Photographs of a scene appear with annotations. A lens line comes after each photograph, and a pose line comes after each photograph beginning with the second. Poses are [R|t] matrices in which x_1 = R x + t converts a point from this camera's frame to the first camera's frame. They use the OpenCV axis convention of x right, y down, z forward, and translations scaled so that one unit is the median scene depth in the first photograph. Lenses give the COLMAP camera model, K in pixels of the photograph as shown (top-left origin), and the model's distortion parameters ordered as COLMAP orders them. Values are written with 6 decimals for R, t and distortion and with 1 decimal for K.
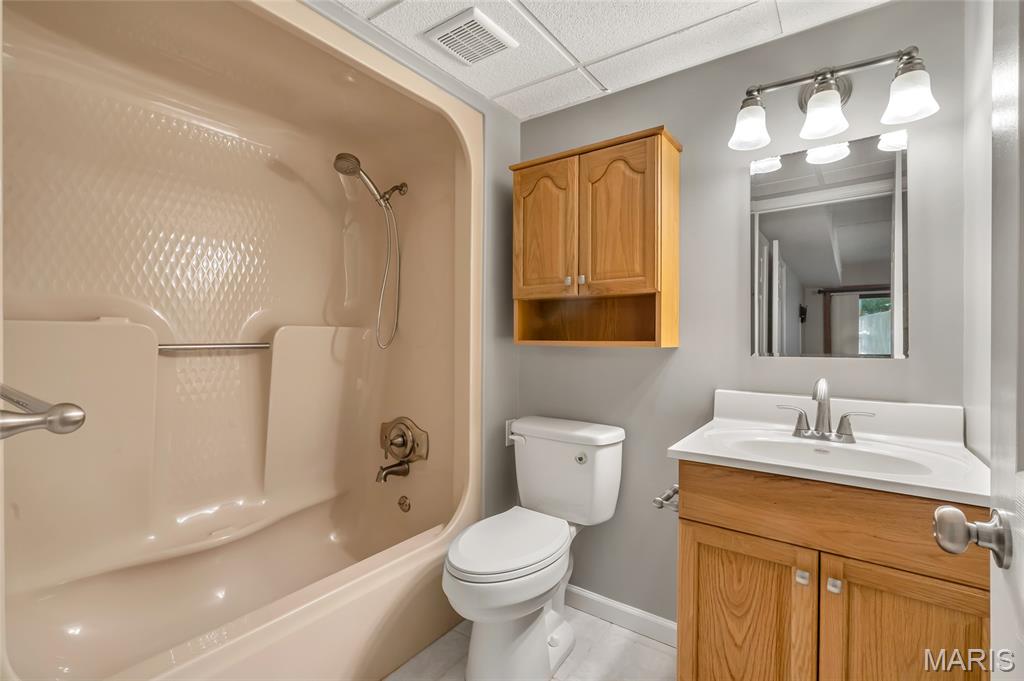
lens RADIAL K [[469.2, 0, 513.9], [0, 469.2, 338.2], [0, 0, 1]] dist [-0.003128, -0.000118]
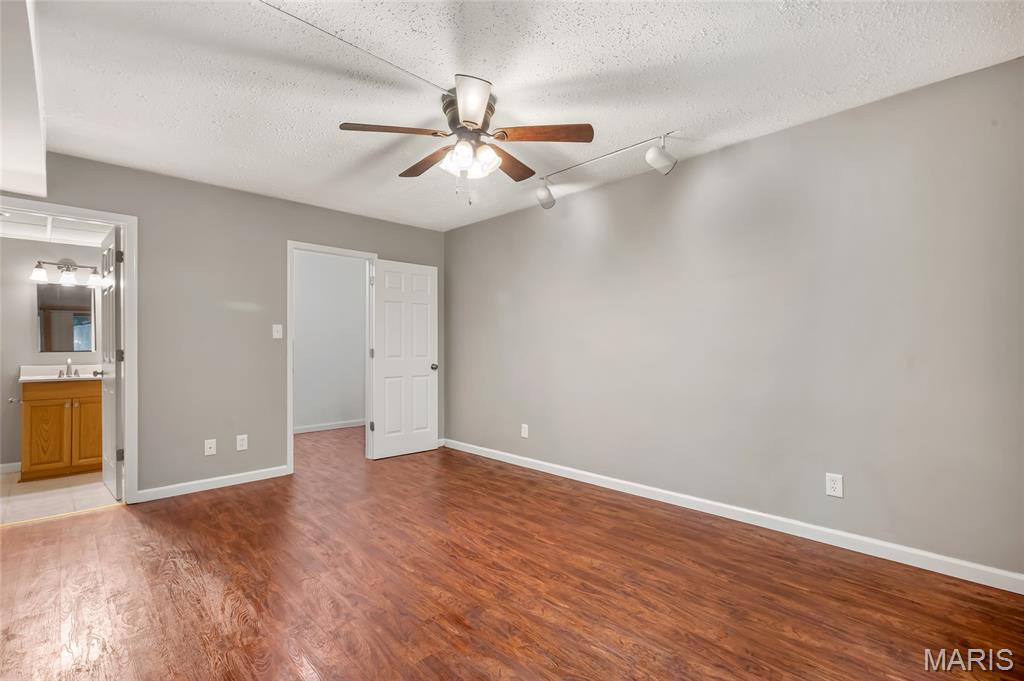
lens RADIAL K [[469.2, 0, 513.9], [0, 469.2, 338.2], [0, 0, 1]] dist [-0.003128, -0.000118]
pose [[0.173164, 0.001538, 0.984892, -1.996942], [0.015719, 0.999867, -0.004325, 0.006271], [-0.984768, 0.016230, 0.173117, -2.595844]]
